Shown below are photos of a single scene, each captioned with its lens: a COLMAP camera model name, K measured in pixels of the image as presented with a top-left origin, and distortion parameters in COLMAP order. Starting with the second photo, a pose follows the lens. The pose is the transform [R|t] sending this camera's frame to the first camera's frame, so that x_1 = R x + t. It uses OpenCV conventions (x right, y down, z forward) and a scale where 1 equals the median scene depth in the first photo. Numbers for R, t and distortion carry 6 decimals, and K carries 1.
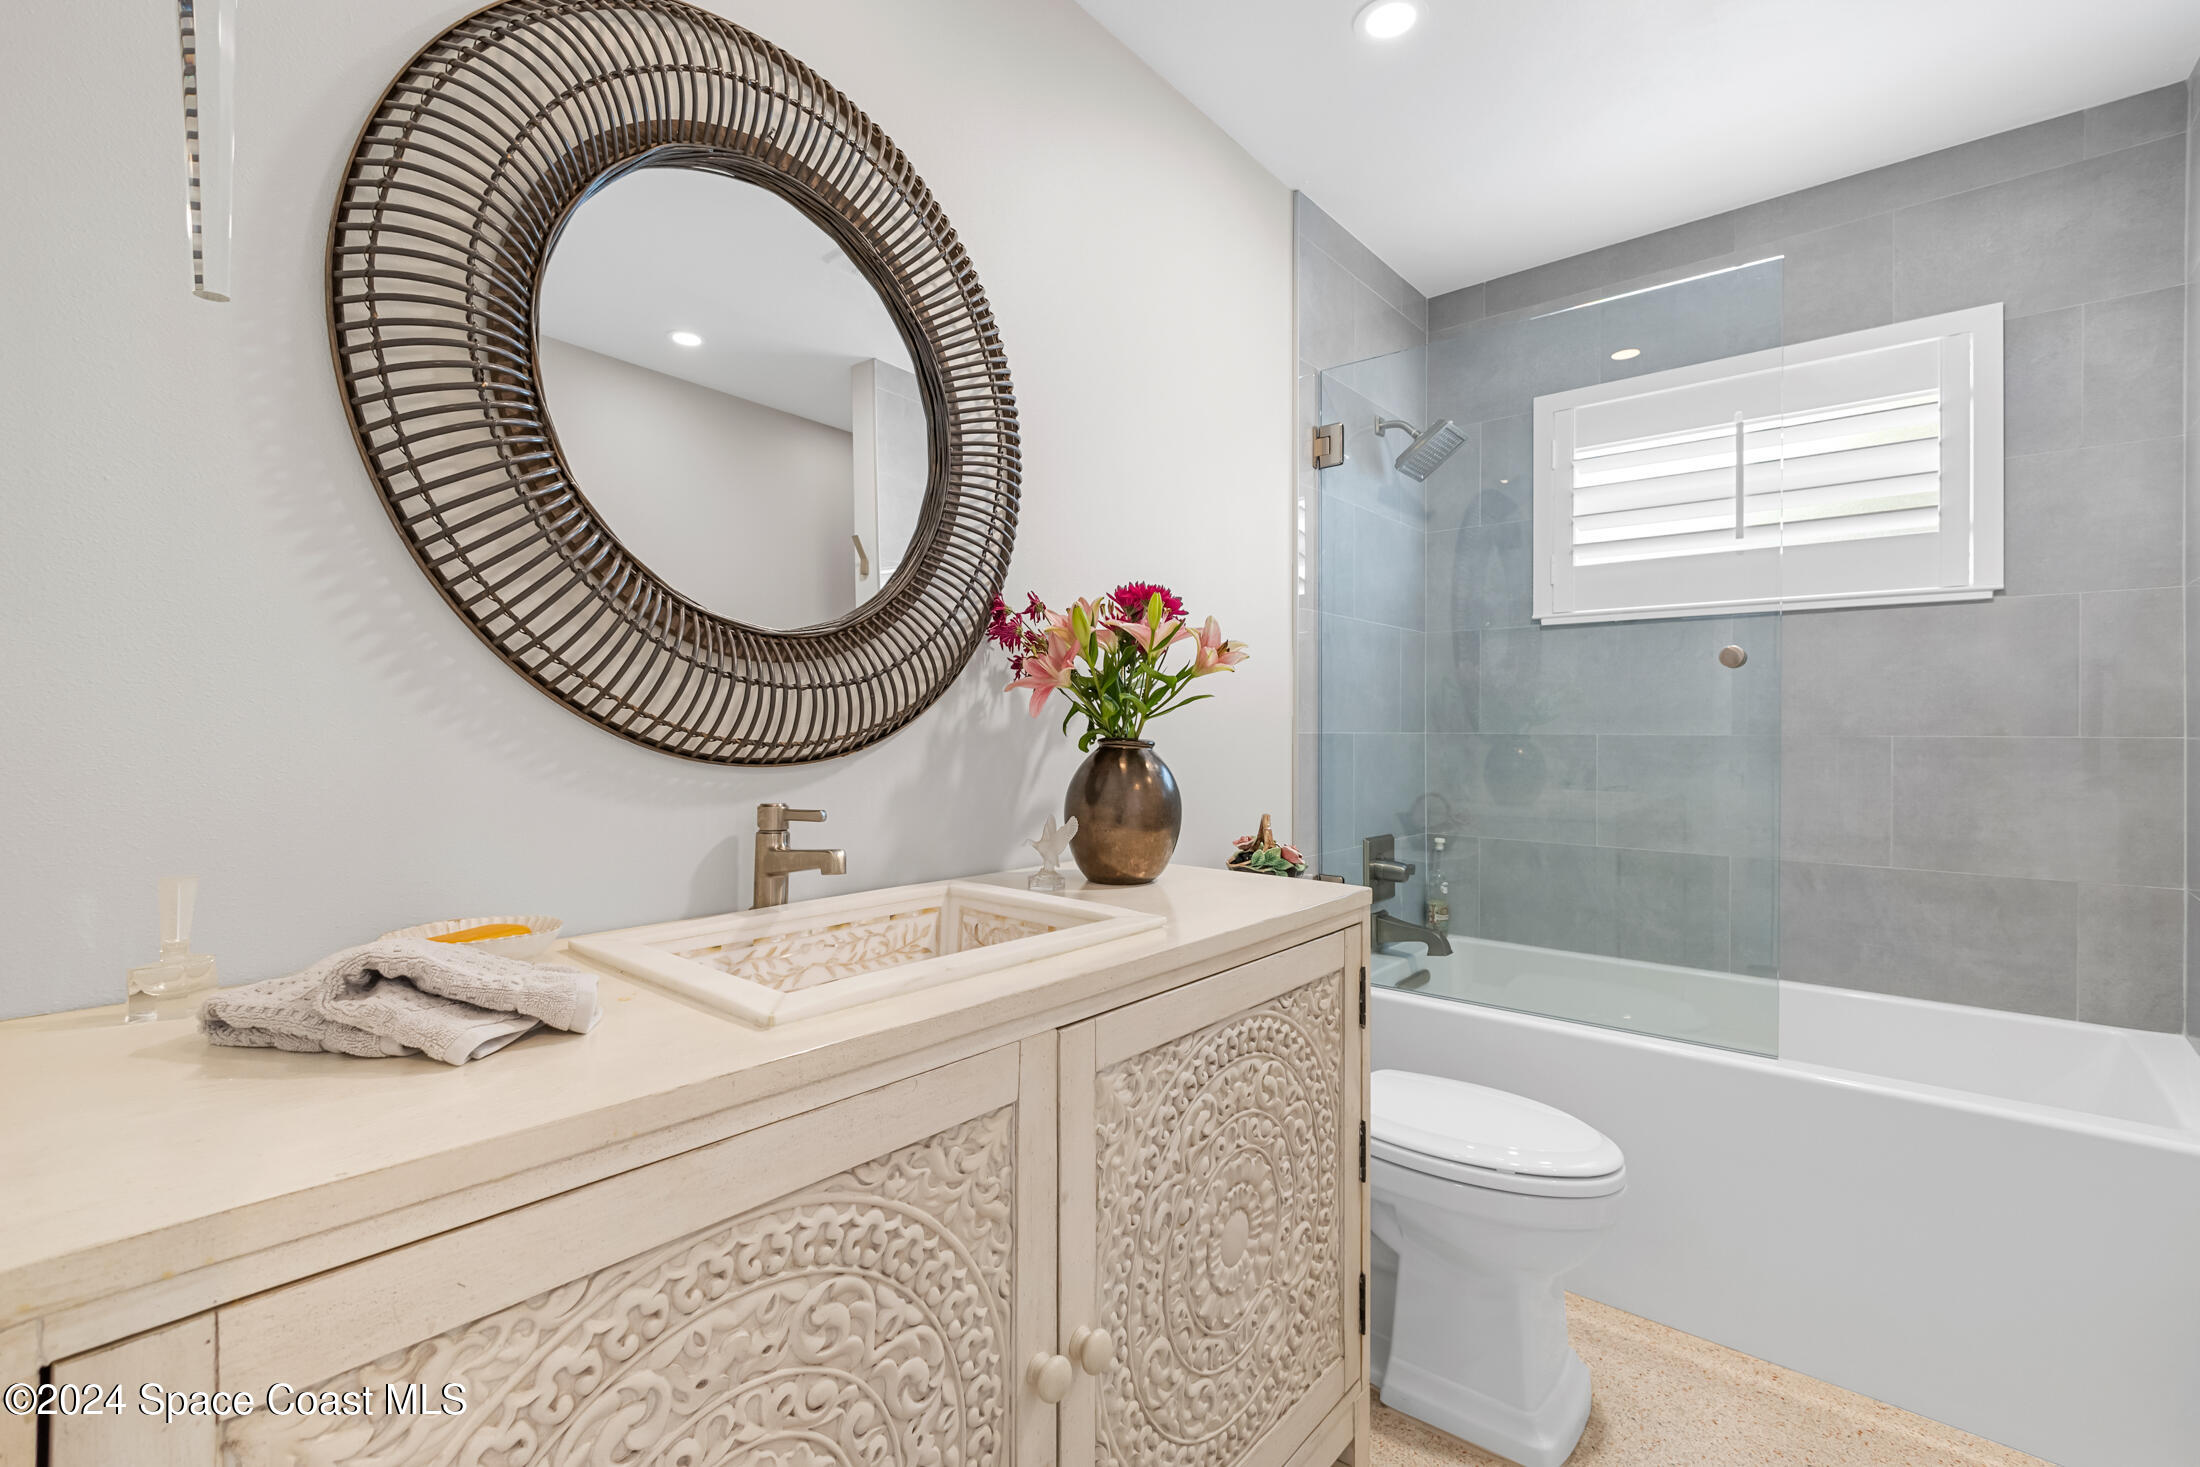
lens RADIAL K [[944.7, 0, 1101.5], [0, 944.7, 742.2], [0, 0, 1]] dist [-0.003523, 0.000199]
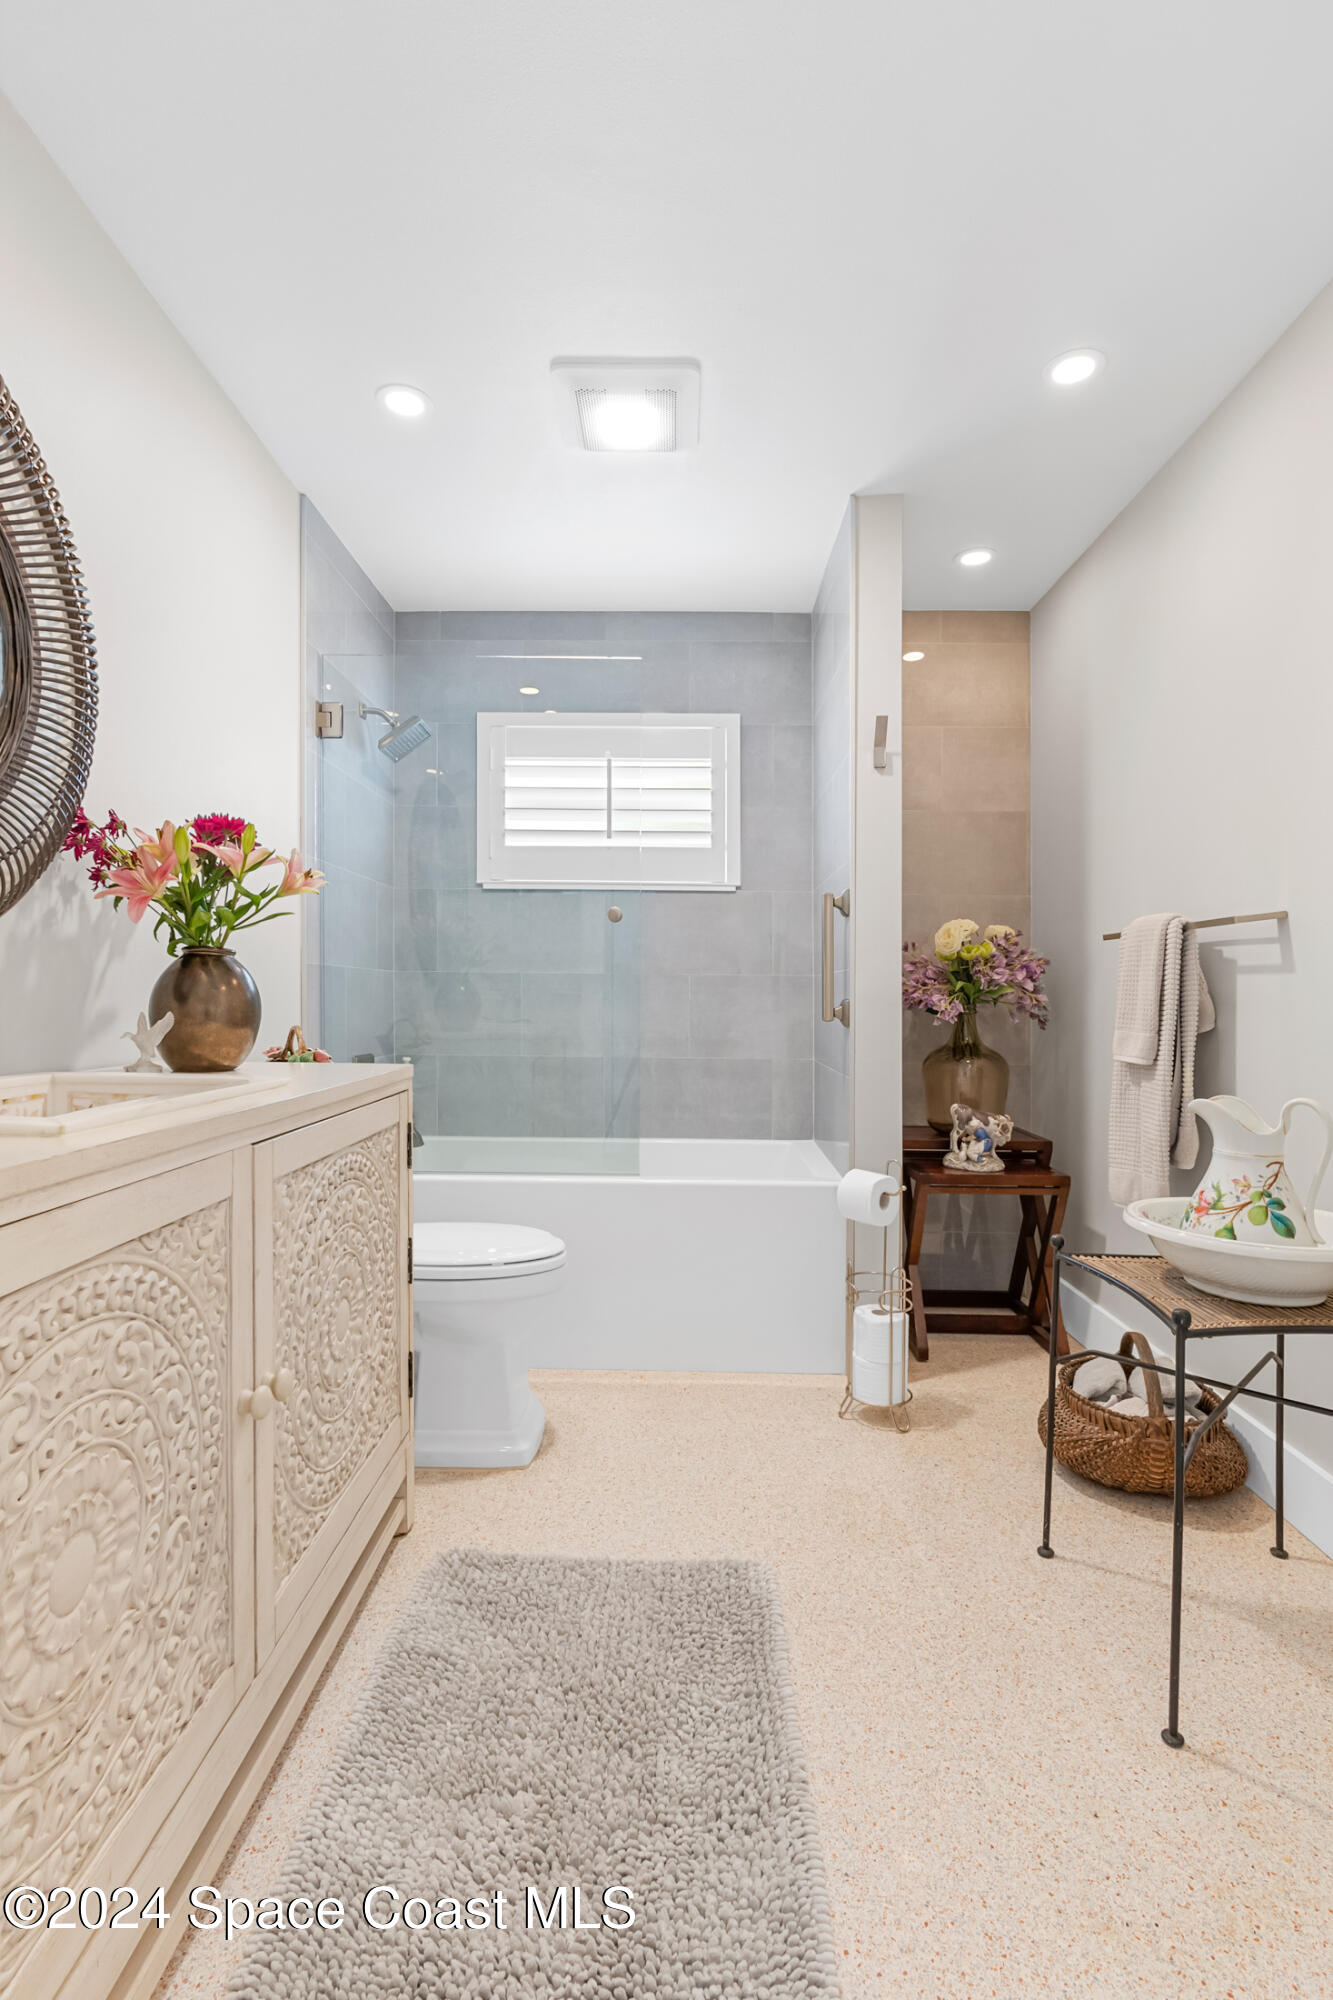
lens RADIAL K [[870.3, 0, 662.7], [0, 870.3, 1012.6], [0, 0, 1]] dist [-0.003086, -0.000291]
pose [[0.771672, -0.014451, 0.635857, -0.229348], [0.006247, 0.999866, 0.015142, 0.064886], [-0.635990, -0.007713, 0.771659, -0.181839]]
